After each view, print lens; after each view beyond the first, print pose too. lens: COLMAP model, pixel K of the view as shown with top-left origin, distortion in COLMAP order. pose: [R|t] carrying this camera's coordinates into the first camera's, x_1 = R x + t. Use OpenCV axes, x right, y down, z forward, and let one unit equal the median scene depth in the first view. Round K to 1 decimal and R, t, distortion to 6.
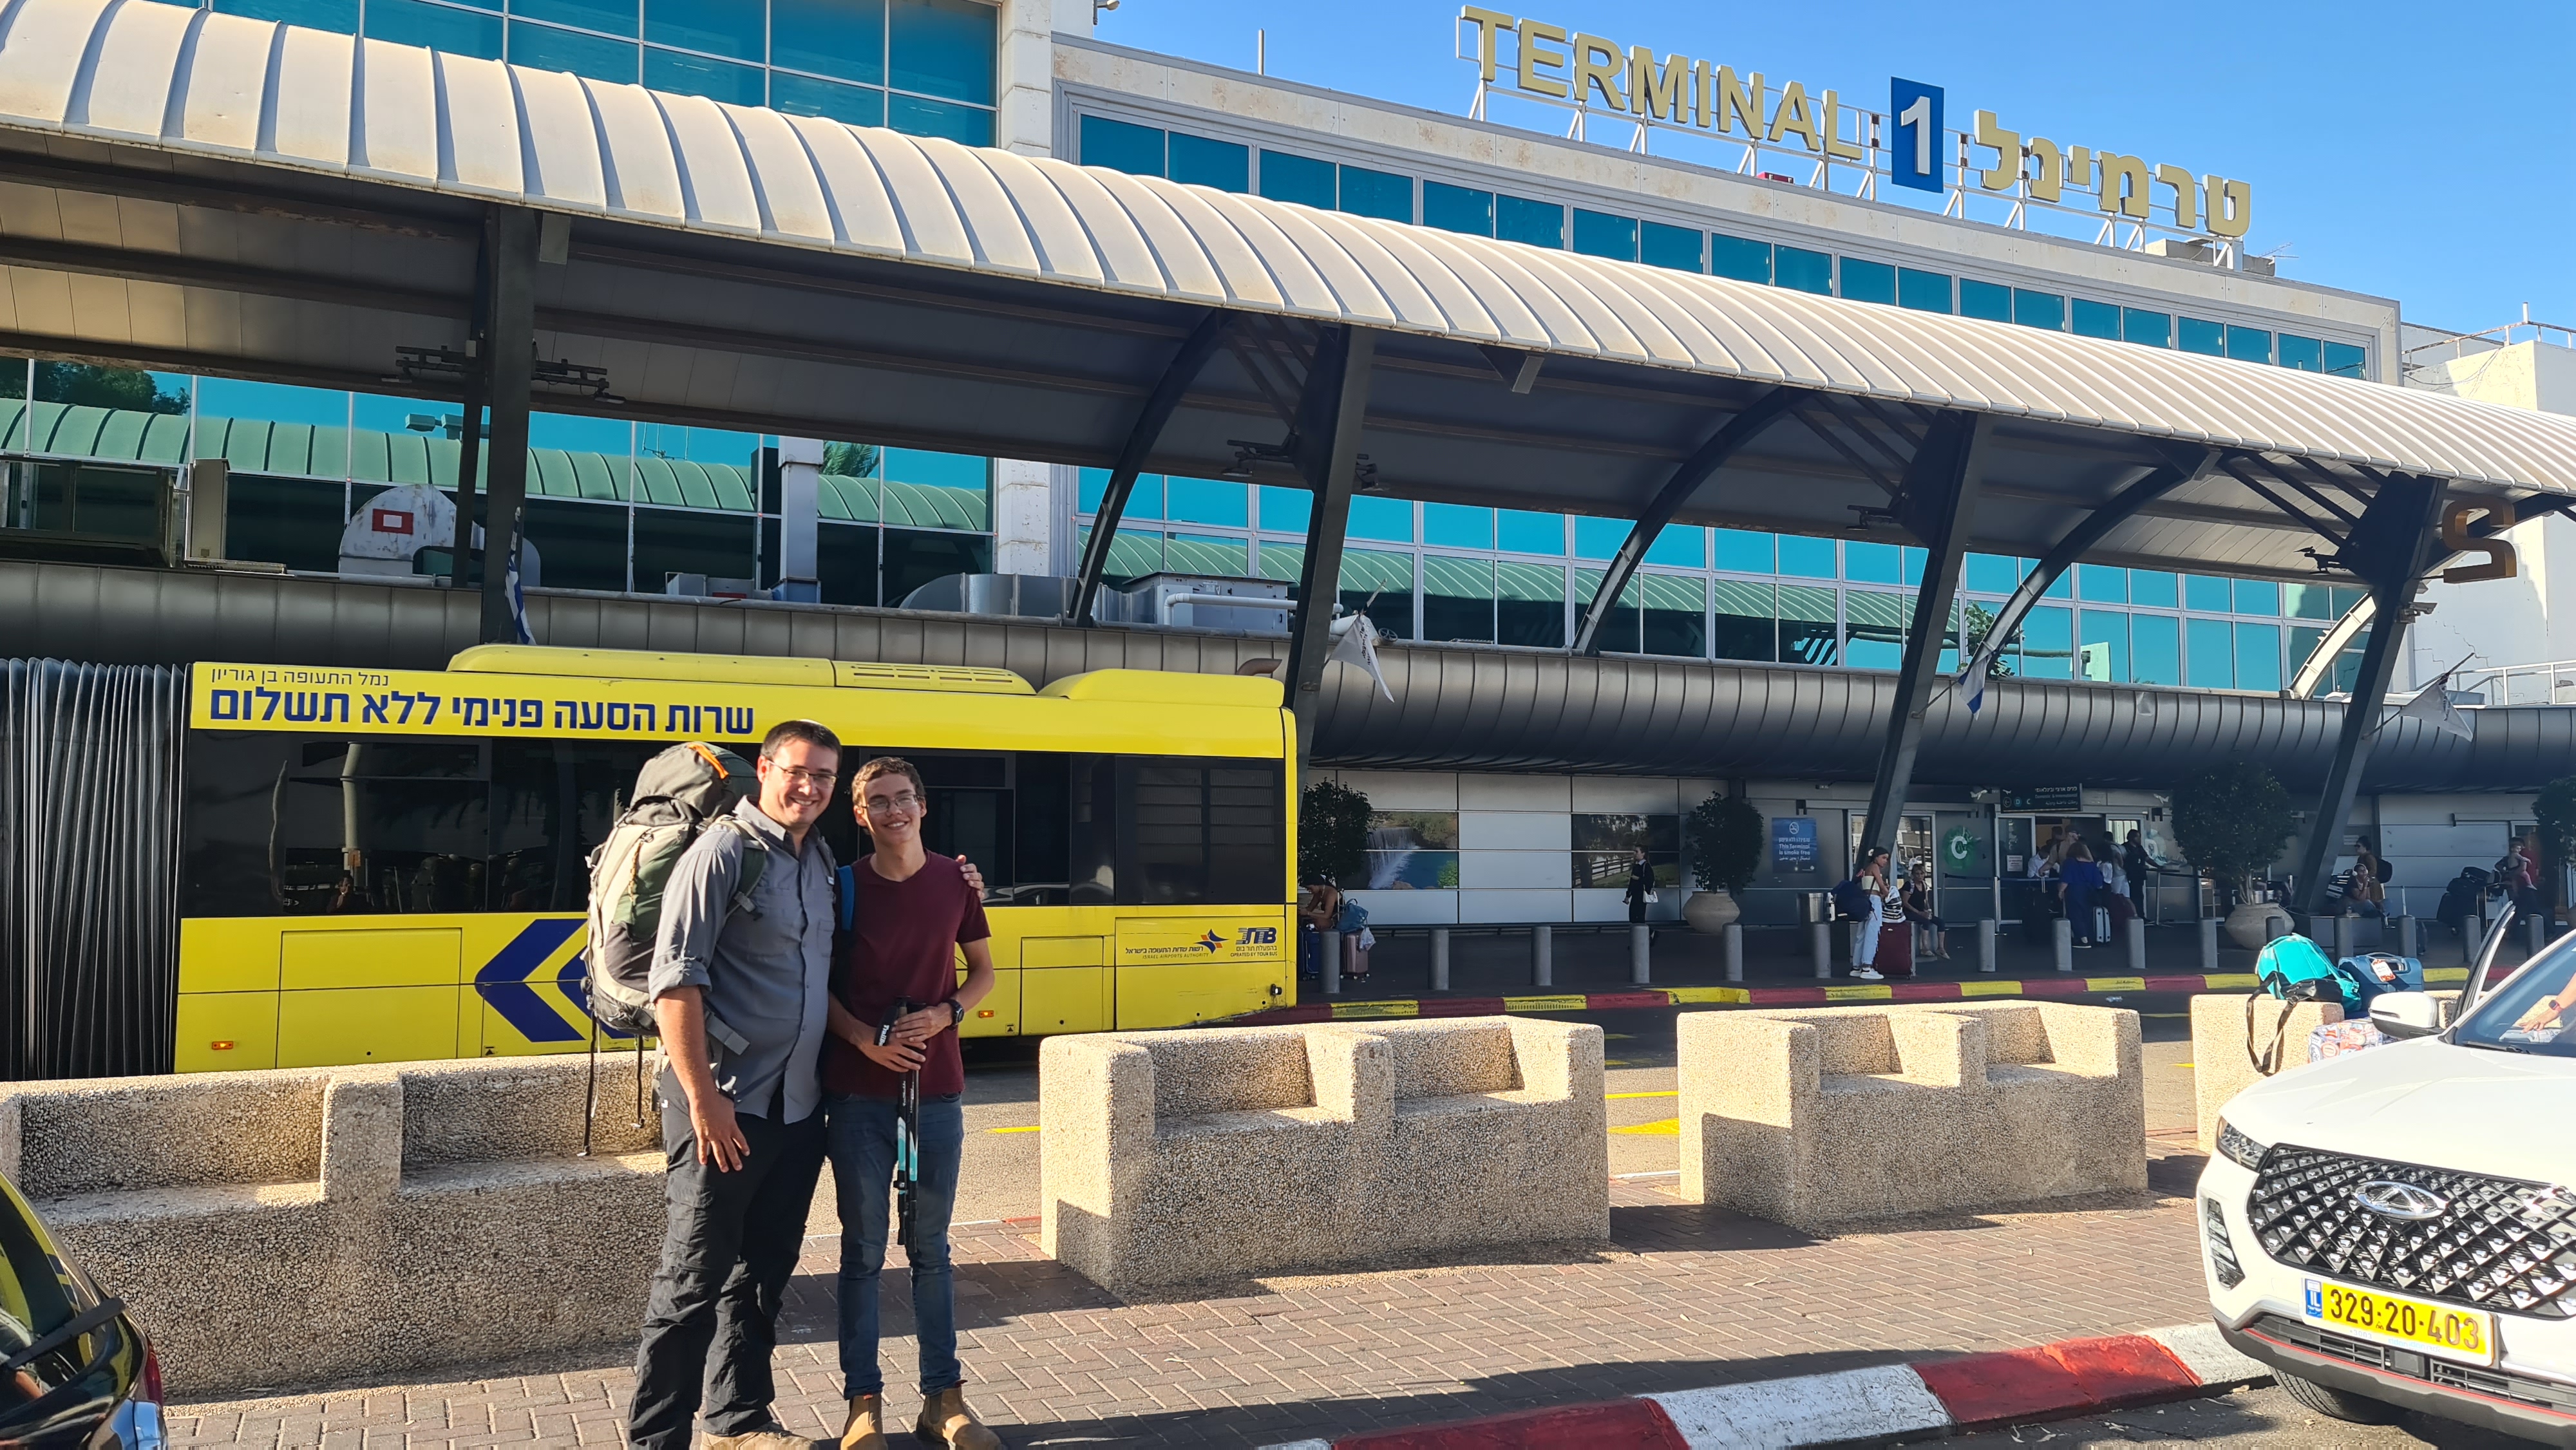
lens RADIAL K [[1949.8, 0, 1290.0], [0, 1949.8, 708.3], [0, 0, 1]] dist [0.072567, -0.007361]
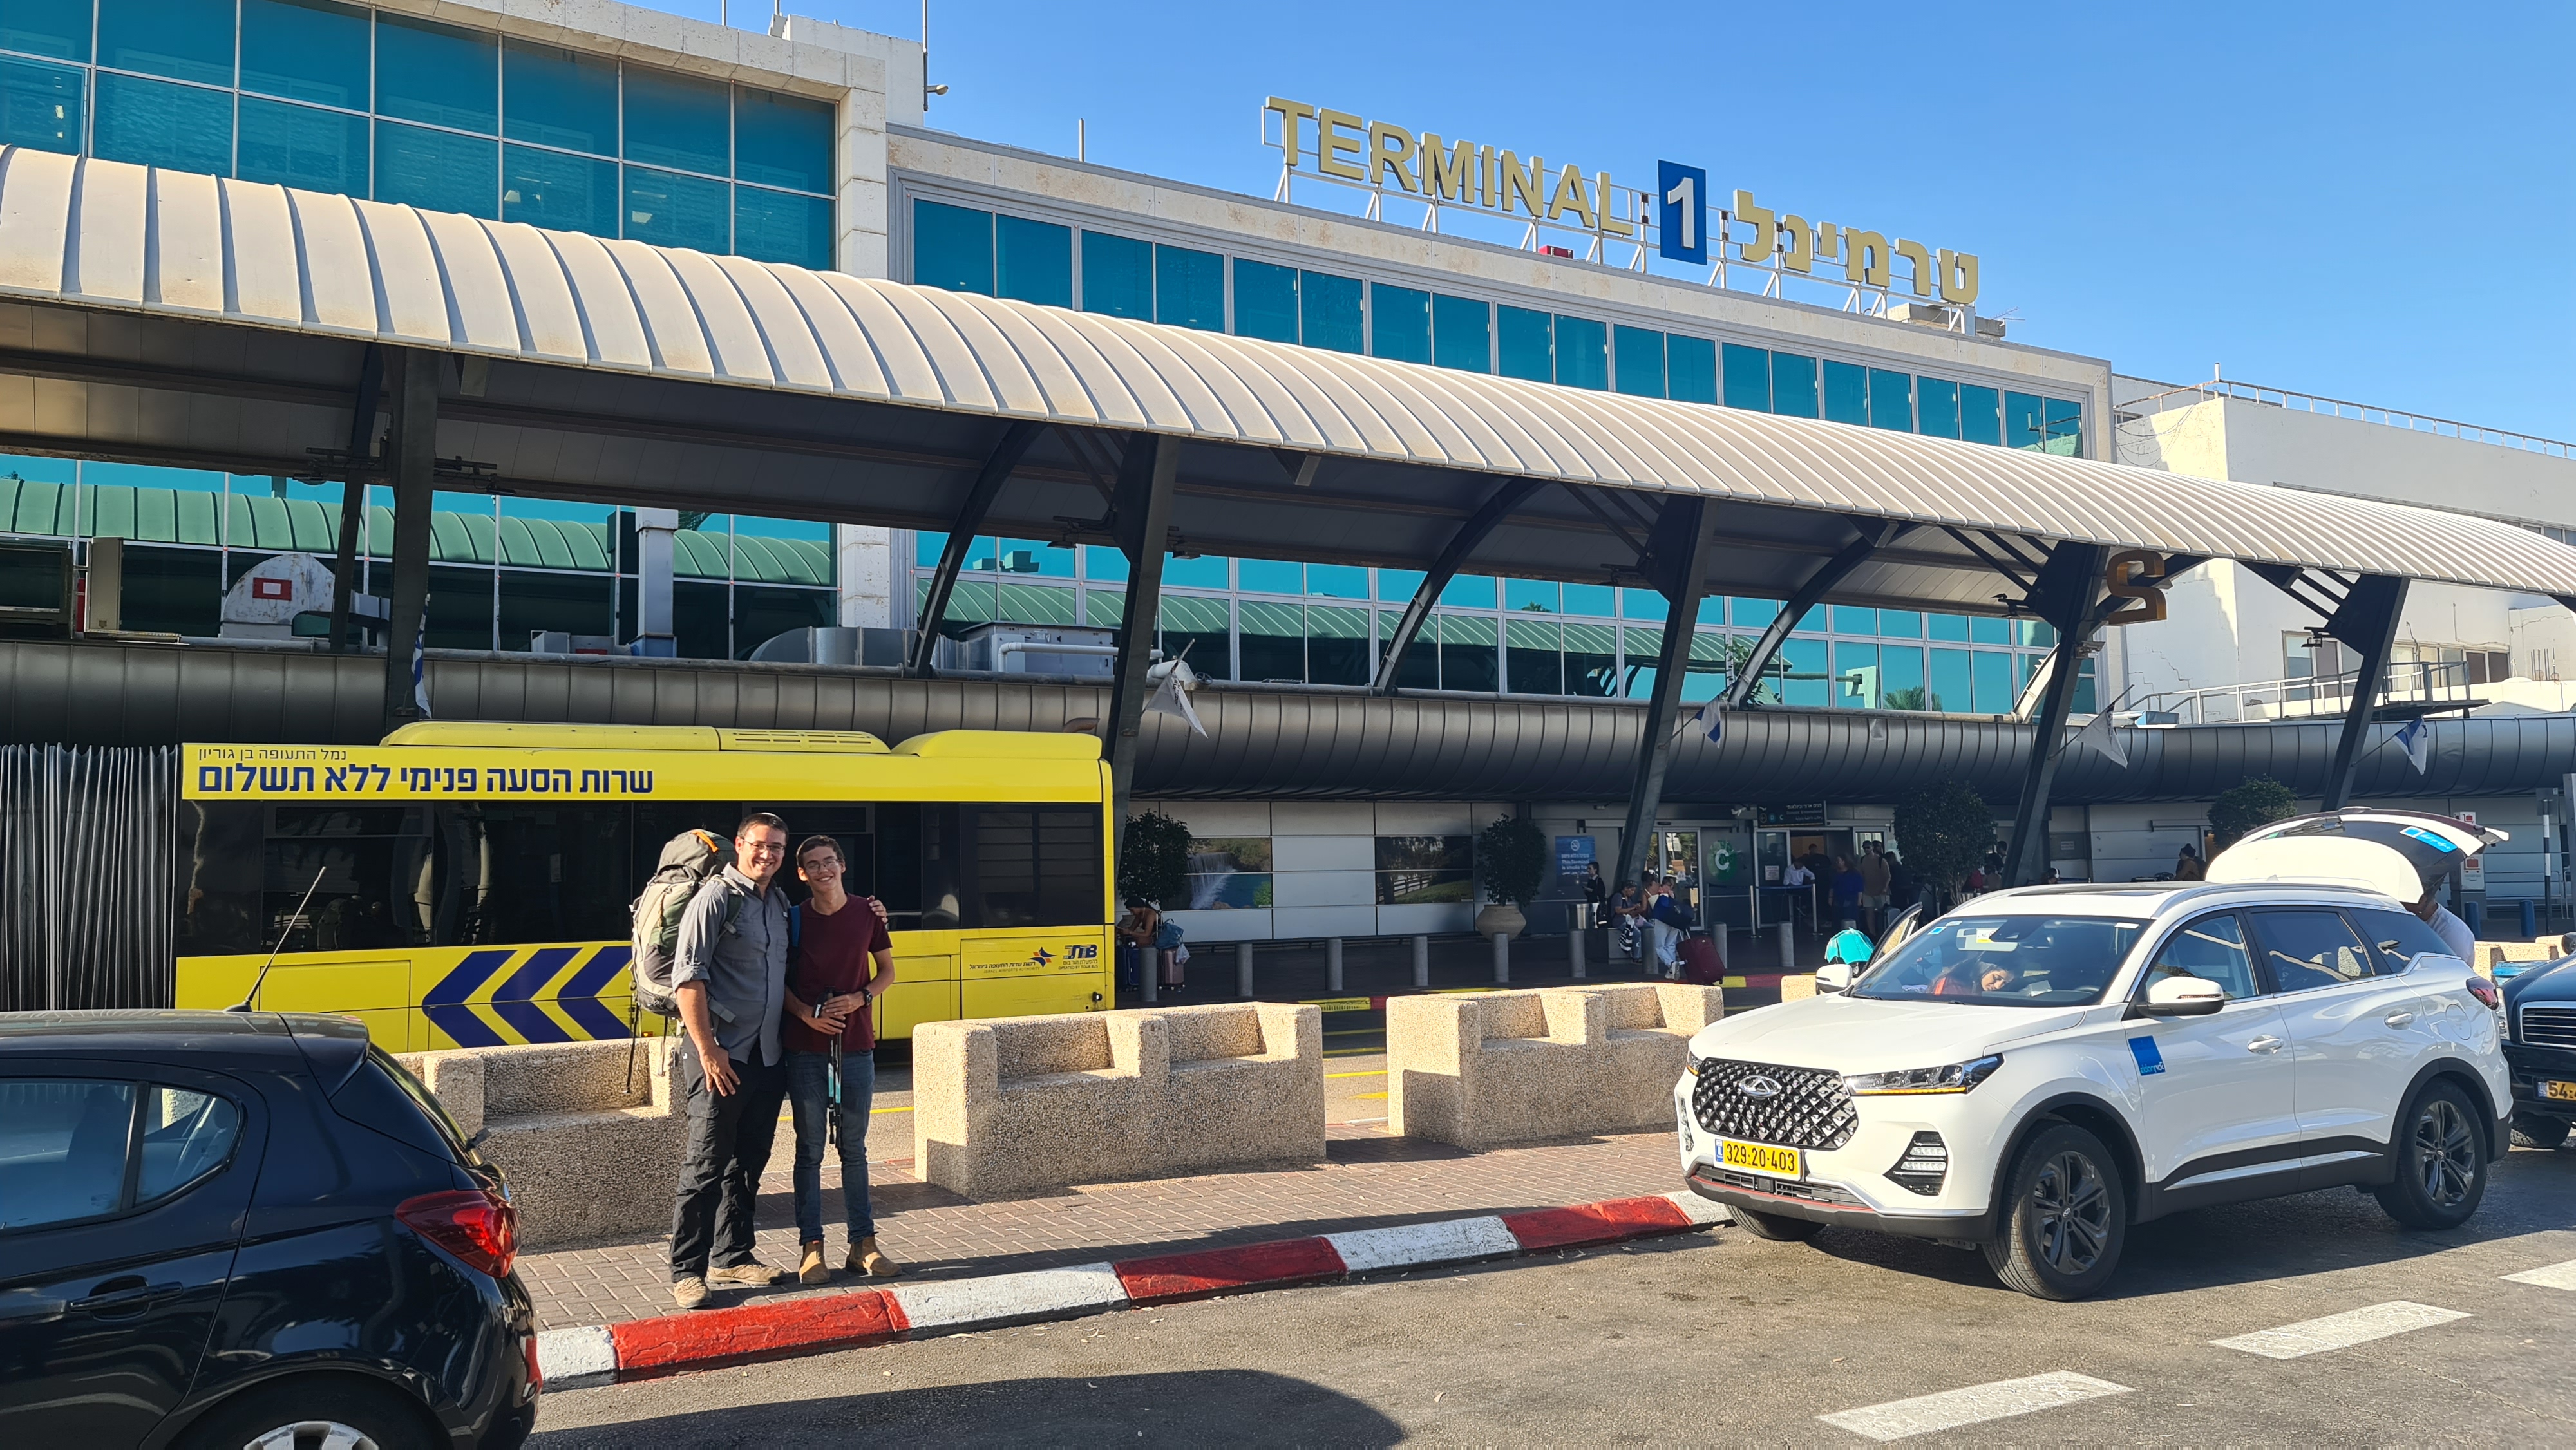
lens RADIAL K [[1949.8, 0, 1290.0], [0, 1949.8, 708.3], [0, 0, 1]] dist [0.072567, -0.007361]
pose [[0.996414, -0.012752, 0.083647, 0.008943], [0.013568, 0.999866, -0.009190, -0.013883], [-0.083519, 0.010292, 0.996453, -0.144581]]
